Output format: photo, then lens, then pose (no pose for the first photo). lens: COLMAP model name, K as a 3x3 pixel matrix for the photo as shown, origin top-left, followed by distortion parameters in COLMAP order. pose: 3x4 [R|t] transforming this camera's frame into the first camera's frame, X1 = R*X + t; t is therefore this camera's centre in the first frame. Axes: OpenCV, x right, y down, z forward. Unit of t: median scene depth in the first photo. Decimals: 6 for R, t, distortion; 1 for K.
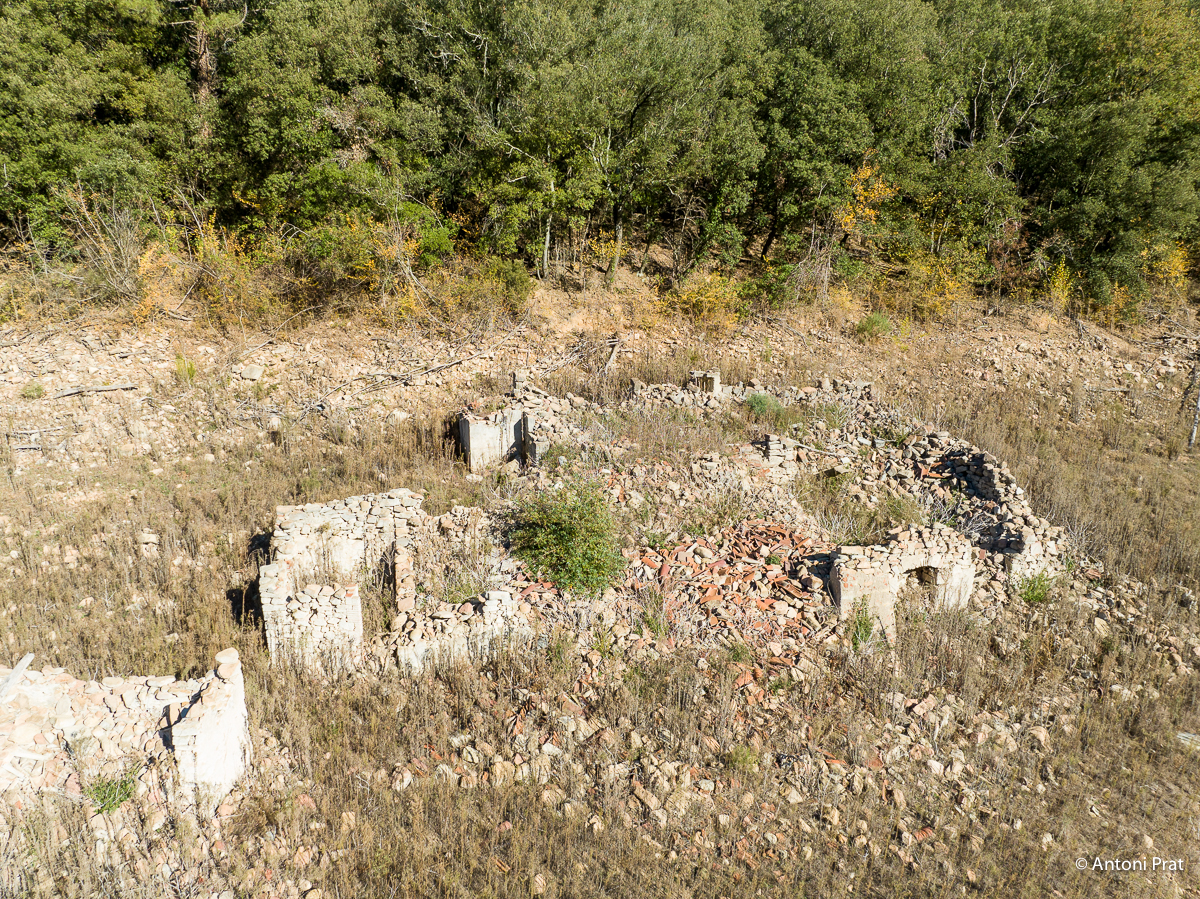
lens RADIAL K [[848.9, 0, 600.1], [0, 848.9, 455.7], [0, 0, 1]] dist [-0.048957, 0.019008]
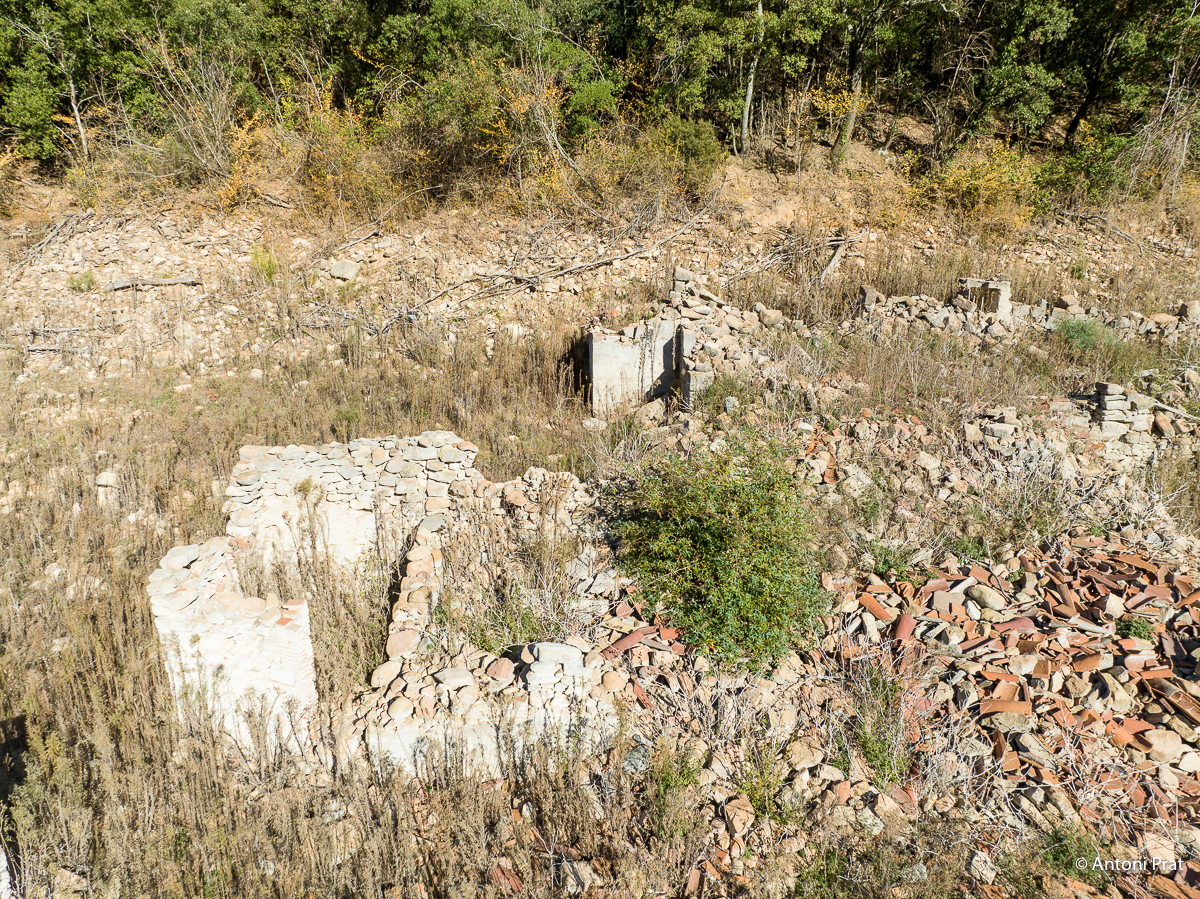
lens RADIAL K [[848.9, 0, 592.8], [0, 848.9, 448.8], [0, 0, 1]] dist [-0.048957, 0.019008]
pose [[0.965037, 0.073722, -0.251534, 0.011612], [-0.062803, 0.996713, 0.051175, 0.011553], [0.254480, -0.033588, 0.966495, 0.367097]]
